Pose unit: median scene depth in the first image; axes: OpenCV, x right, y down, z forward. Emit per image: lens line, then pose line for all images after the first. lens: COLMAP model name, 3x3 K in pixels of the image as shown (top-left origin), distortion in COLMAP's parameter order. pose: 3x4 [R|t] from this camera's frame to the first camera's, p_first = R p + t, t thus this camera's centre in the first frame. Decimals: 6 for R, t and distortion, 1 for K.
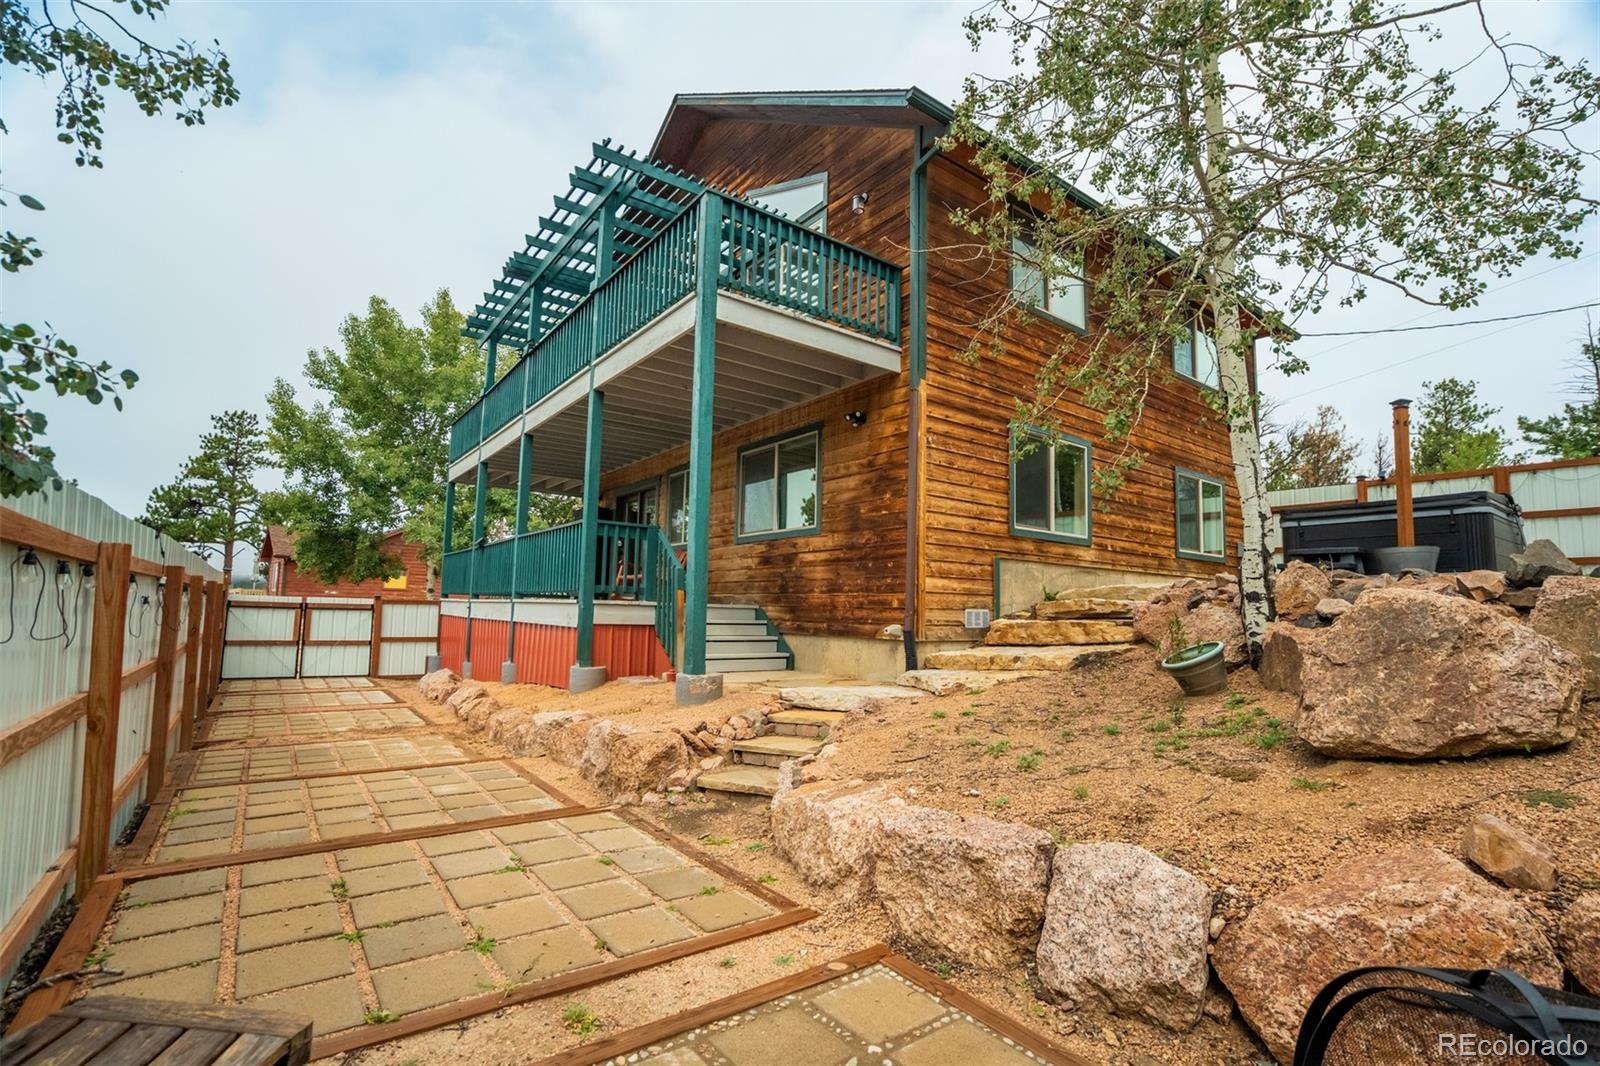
lens RADIAL K [[736.0, 0, 837.5], [0, 736.0, 549.1], [0, 0, 1]] dist [-0.000769, 0.000235]
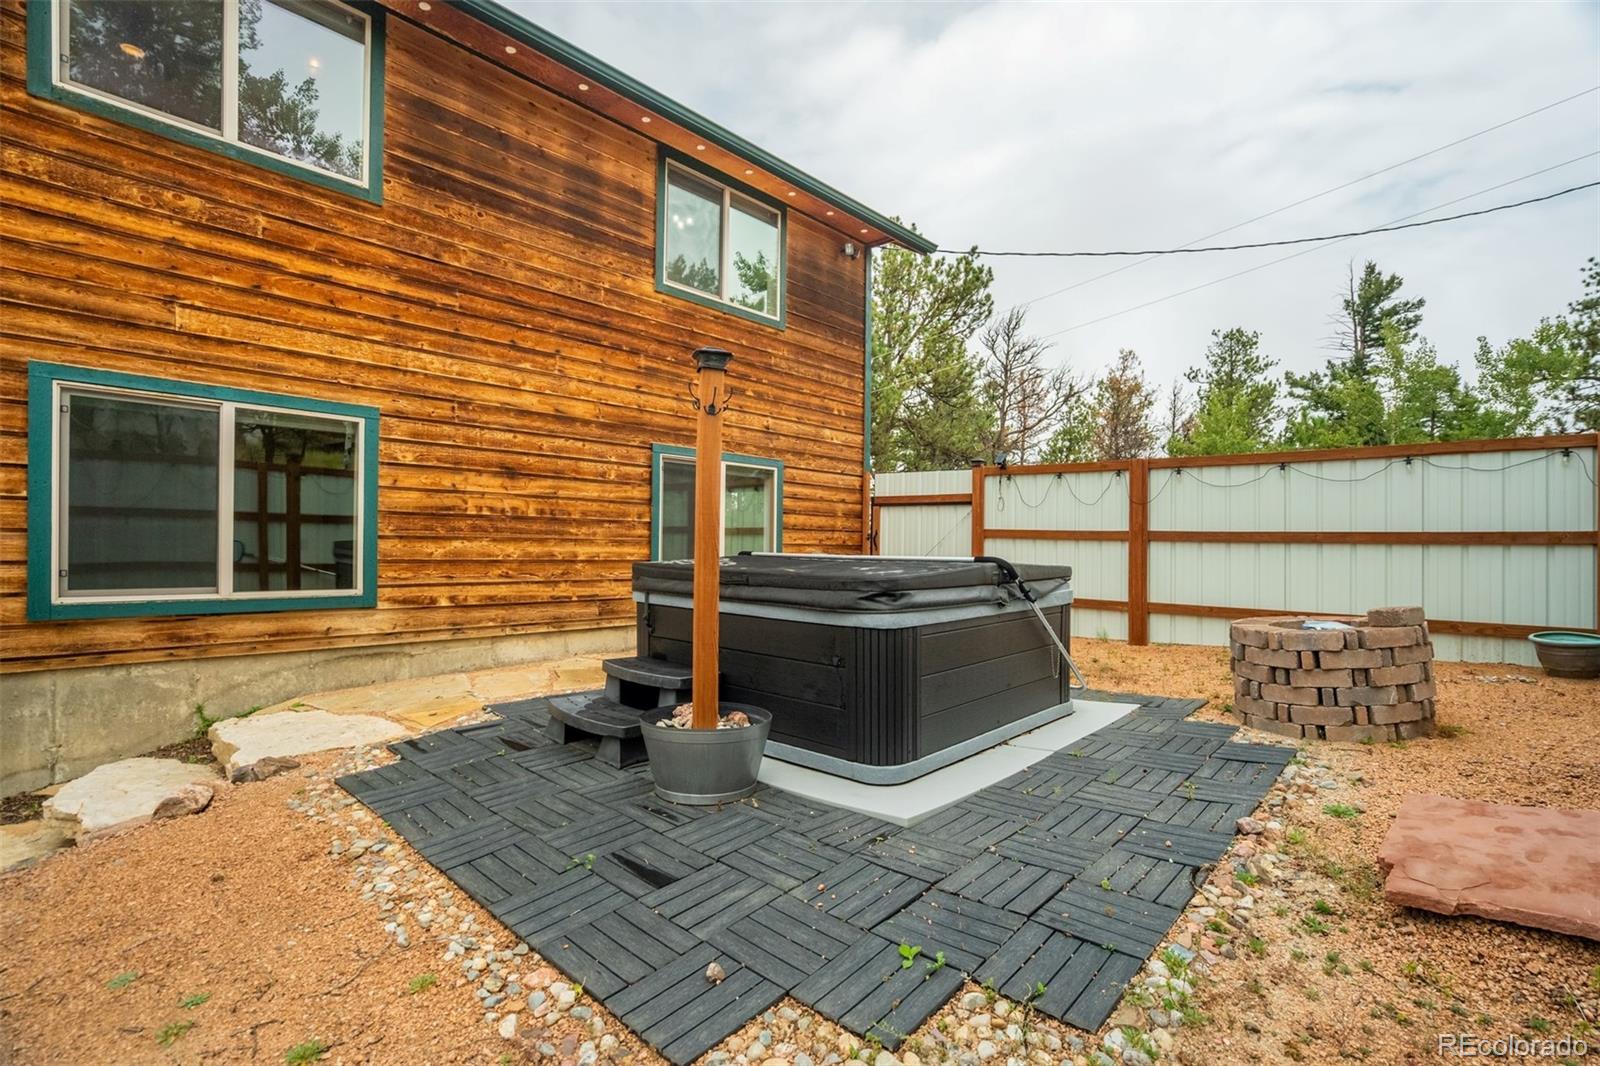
lens RADIAL K [[736.0, 0, 837.5], [0, 736.0, 549.1], [0, 0, 1]] dist [-0.000769, 0.000235]
pose [[0.983743, 0.001323, 0.179577, 0.156457], [-0.019425, 0.994890, 0.099082, -0.028213], [-0.178528, -0.100959, 0.978742, 0.115761]]
